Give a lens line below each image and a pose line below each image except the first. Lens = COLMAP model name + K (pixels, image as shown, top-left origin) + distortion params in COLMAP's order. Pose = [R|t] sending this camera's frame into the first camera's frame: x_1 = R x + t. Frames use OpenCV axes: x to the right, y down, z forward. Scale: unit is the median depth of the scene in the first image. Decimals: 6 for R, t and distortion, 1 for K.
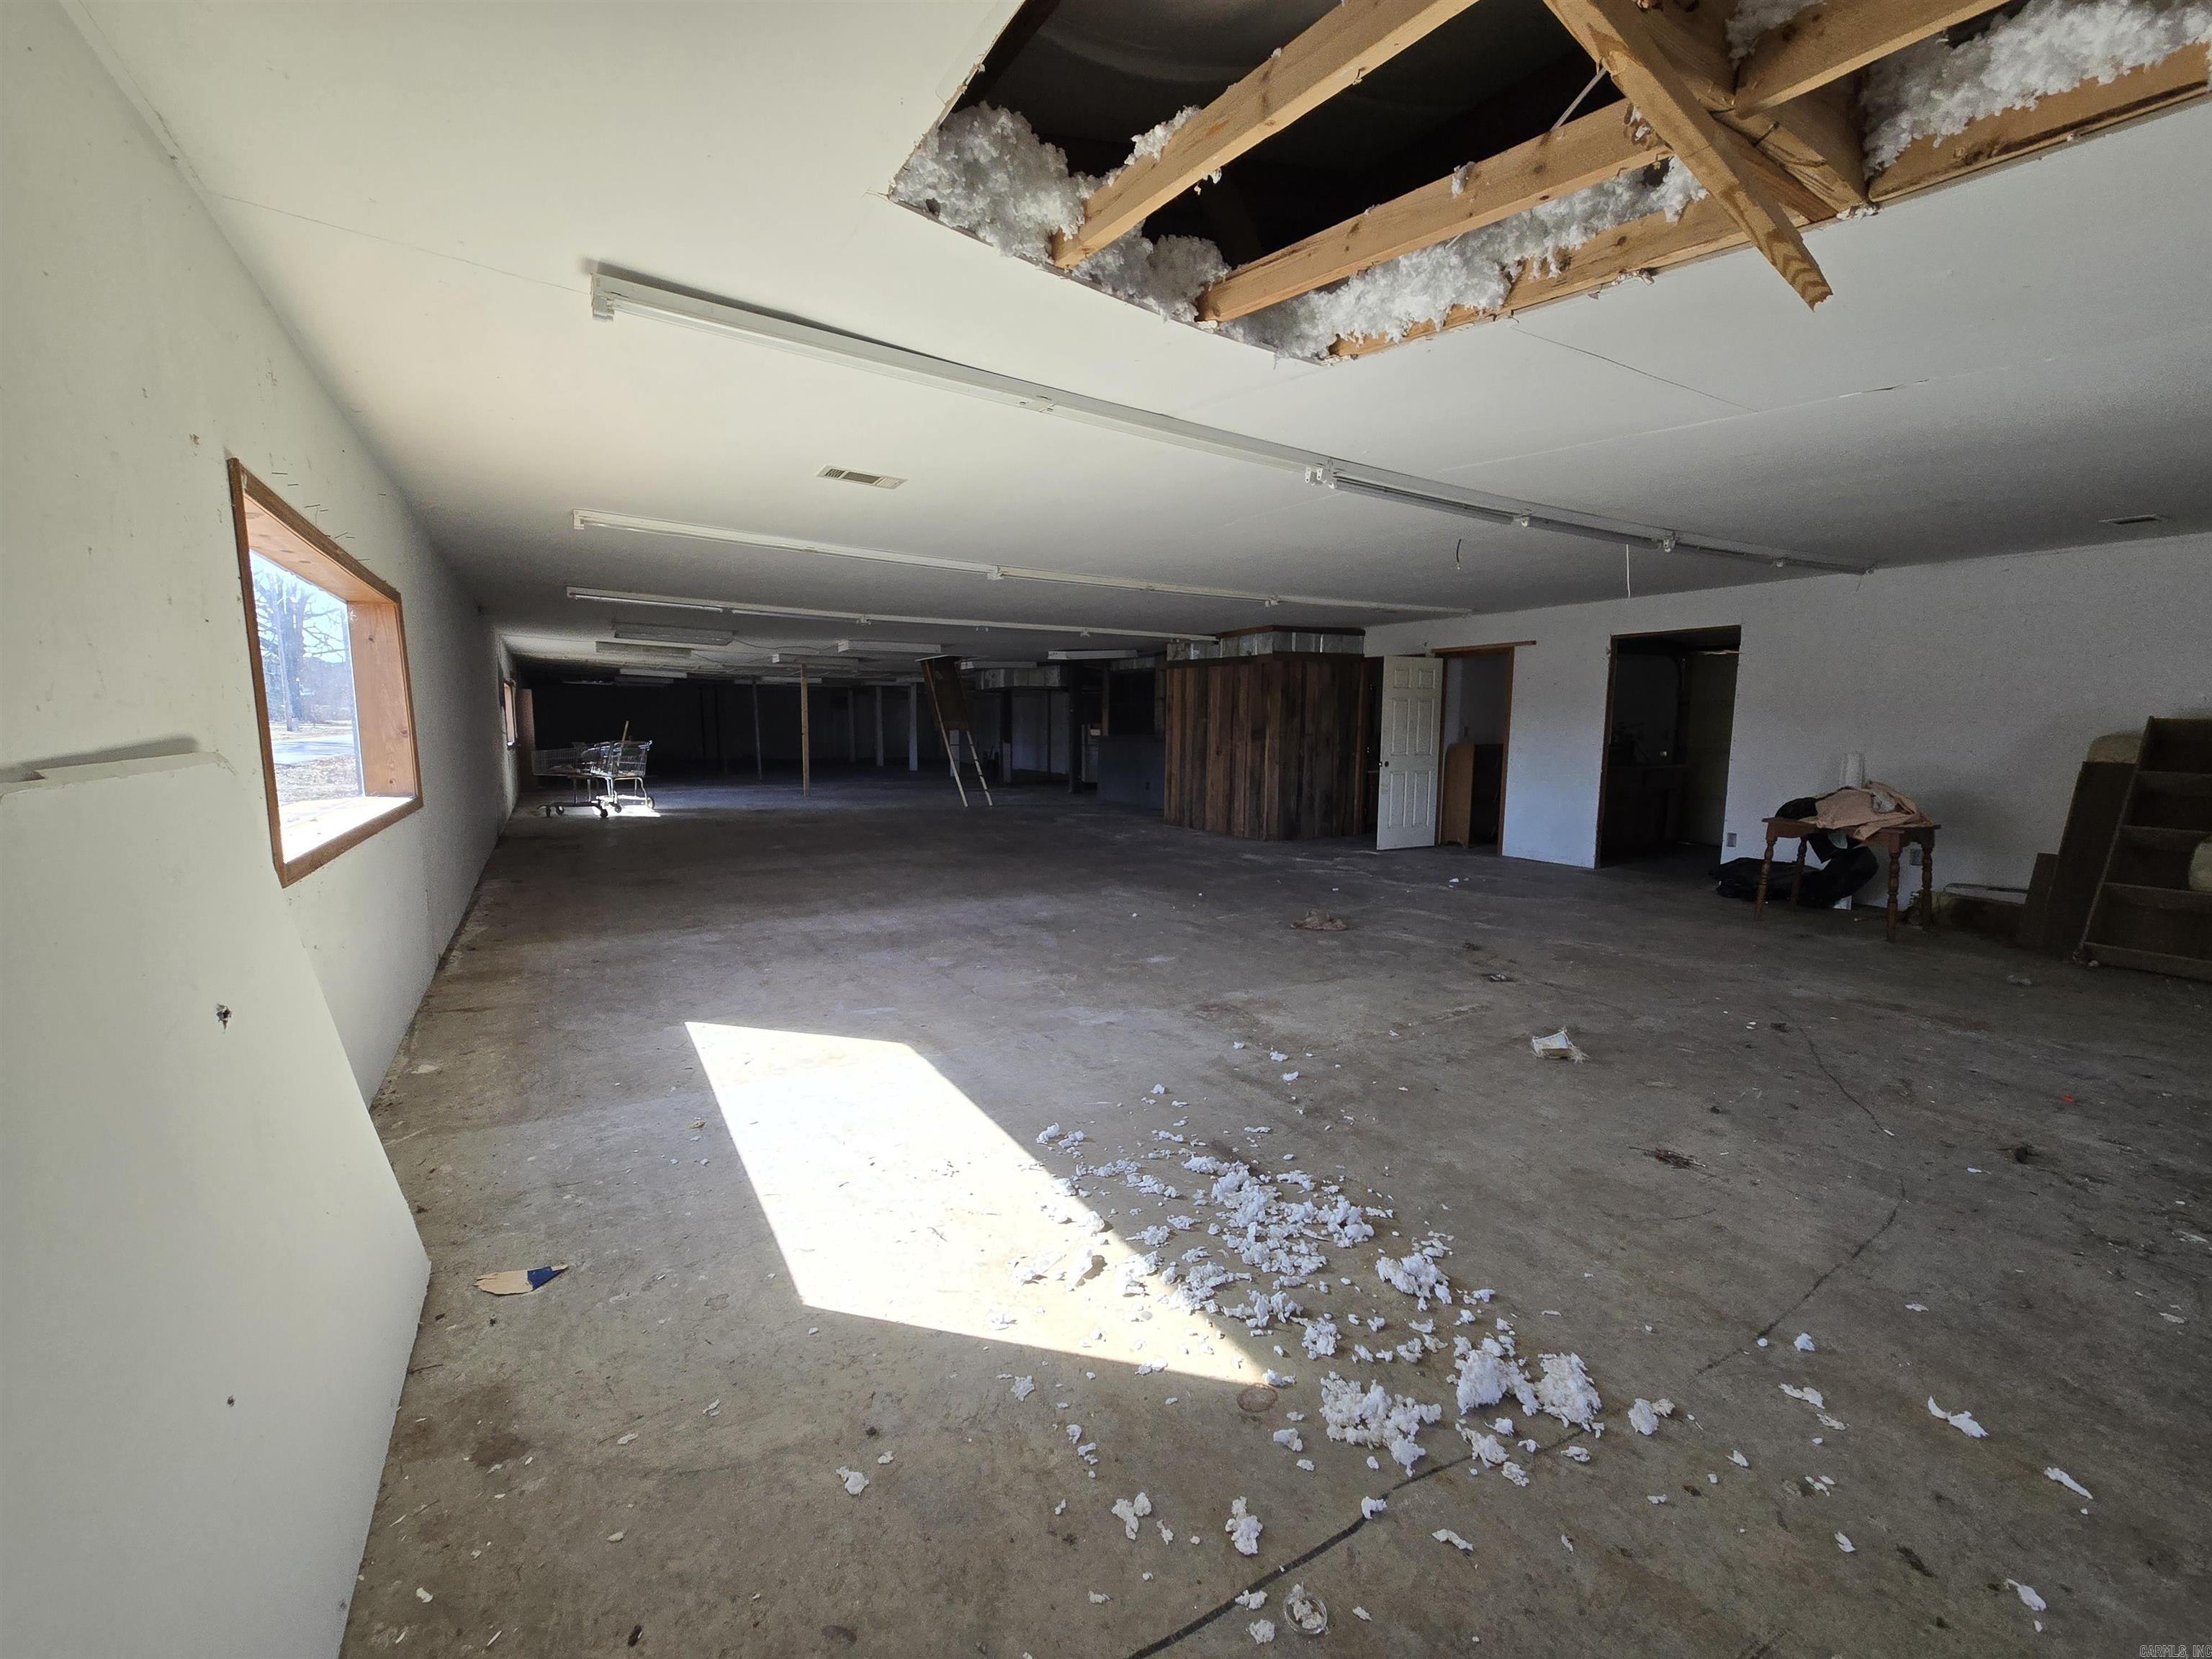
lens RADIAL K [[909.0, 0, 1106.0], [0, 909.0, 829.5], [0, 0, 1]] dist [-0.000141, -0.000276]
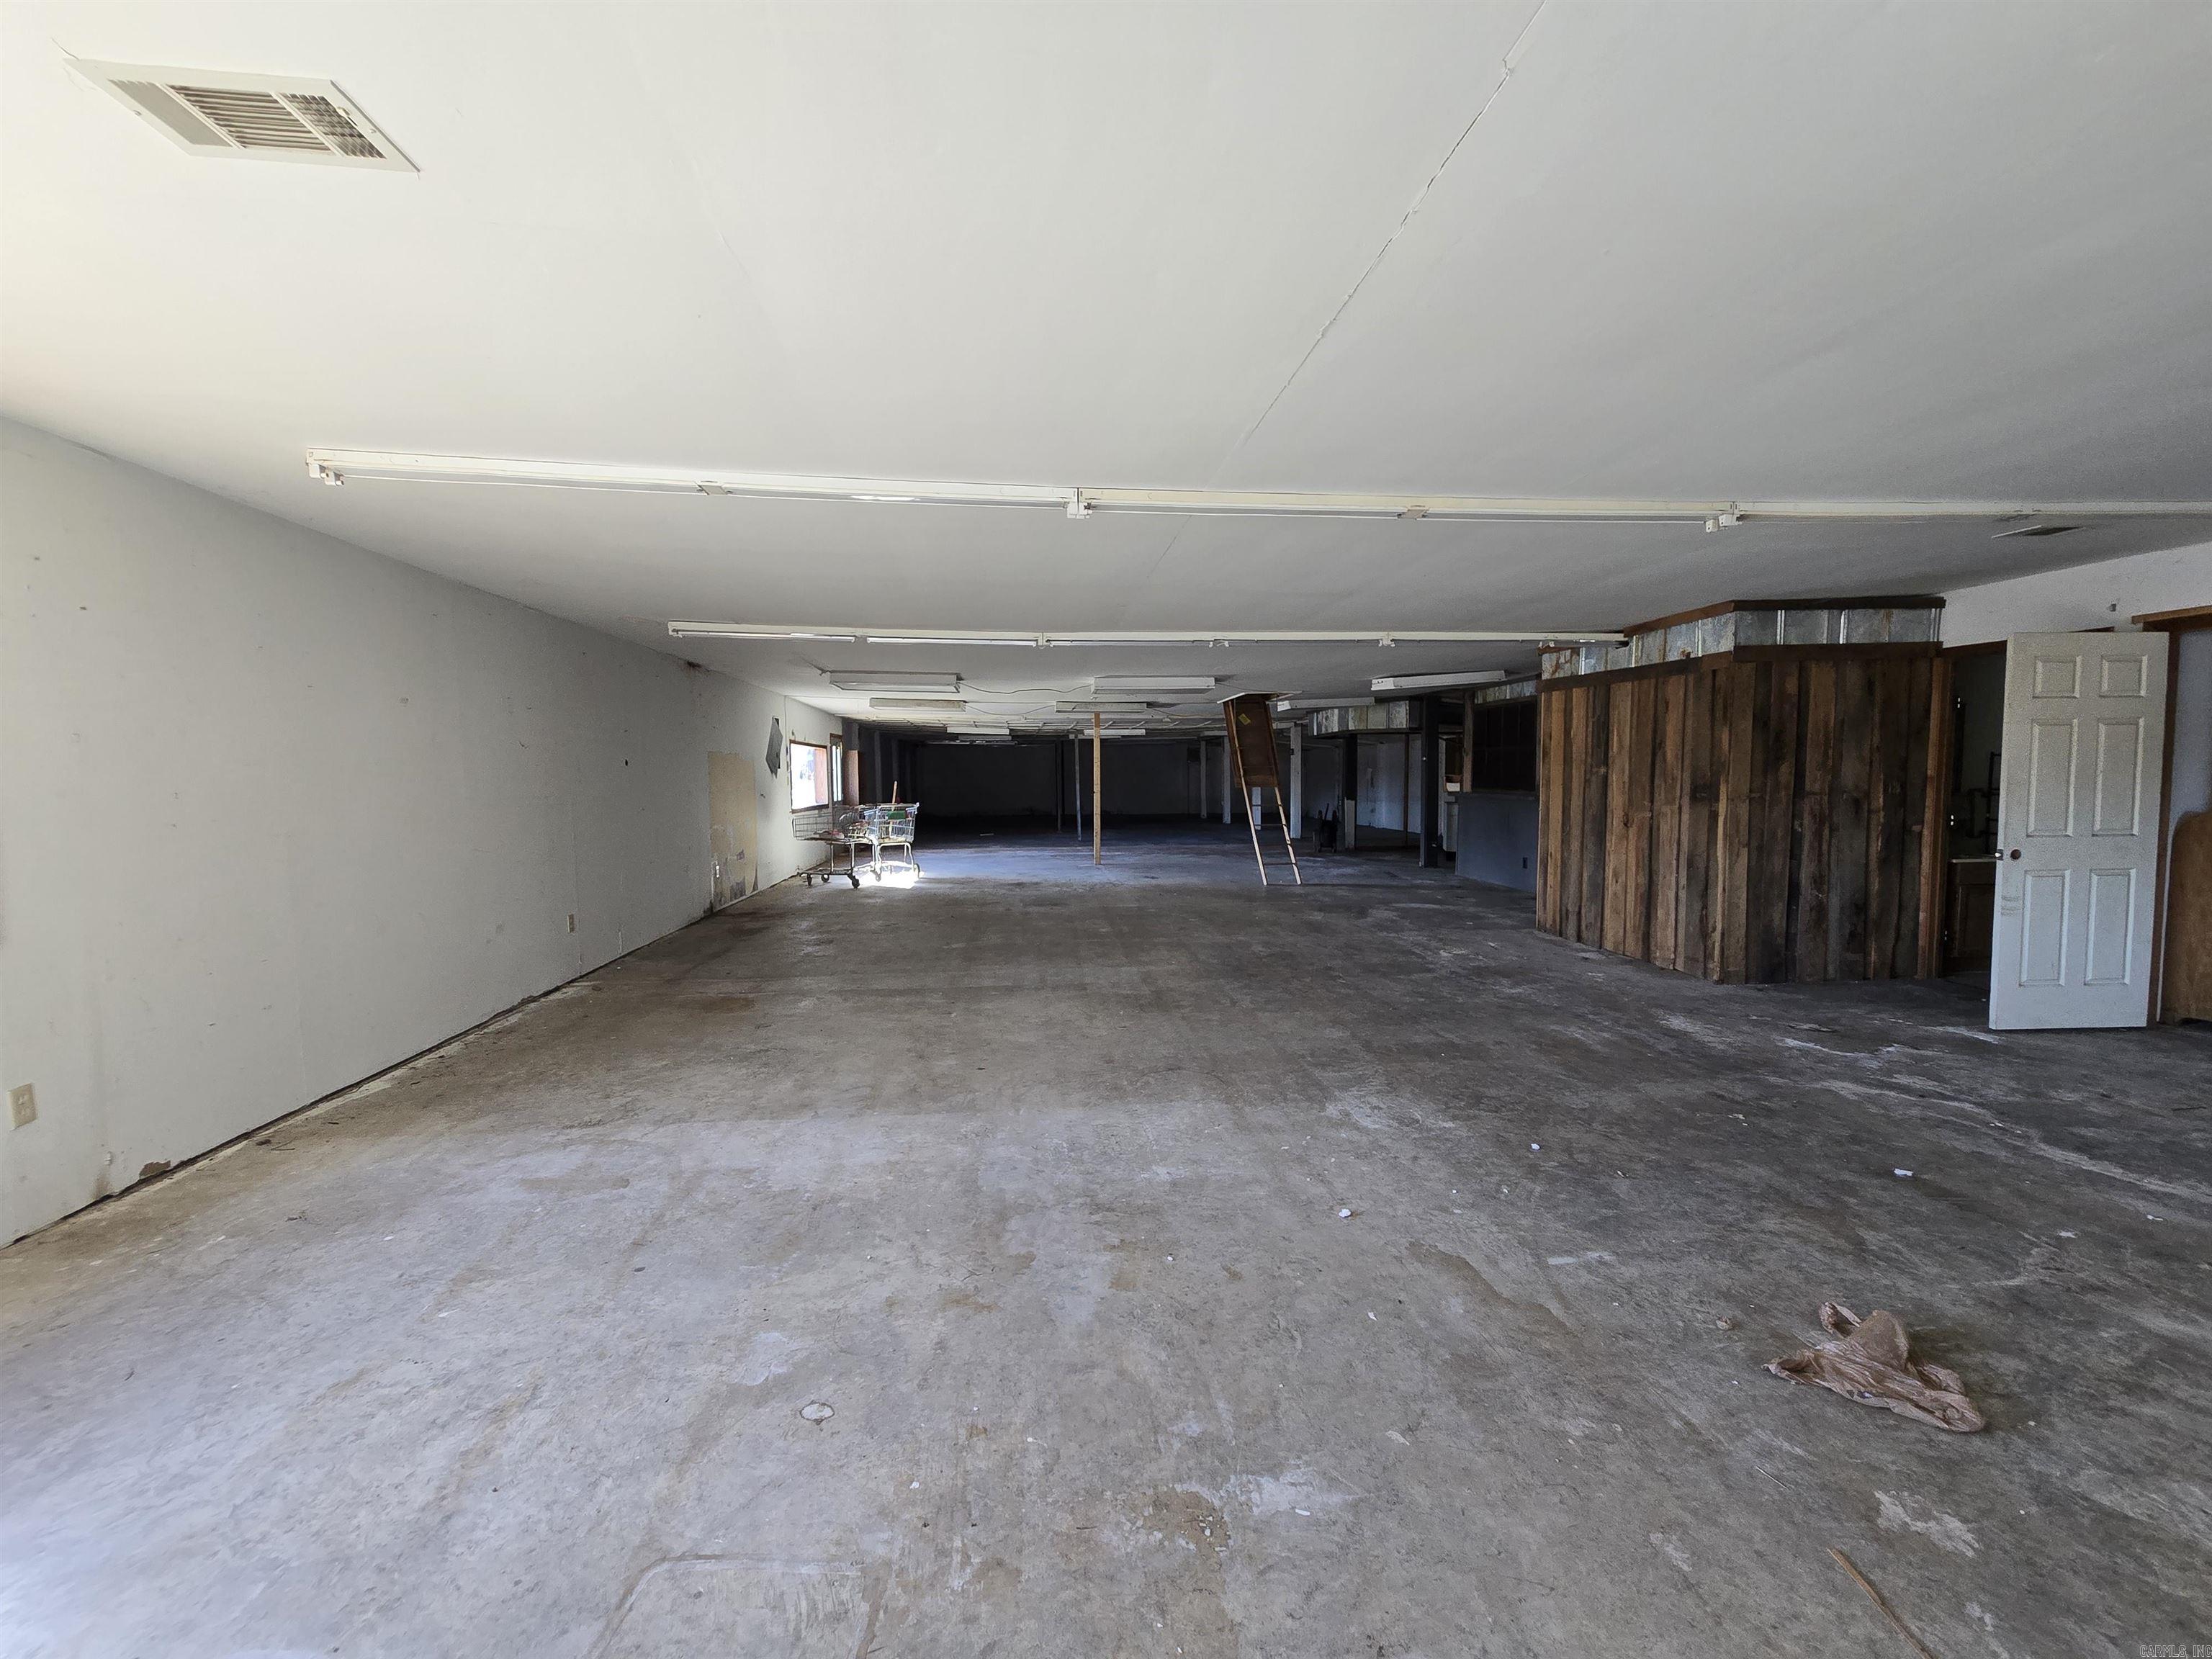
lens RADIAL K [[896.7, 0, 1106.0], [0, 896.7, 829.5], [0, 0, 1]] dist [0.002502, 0.000504]
pose [[0.904072, 0.010180, -0.427258, 0.066092], [-0.033166, 0.998373, -0.046390, -0.041710], [0.426091, 0.056111, 0.902939, 0.317769]]
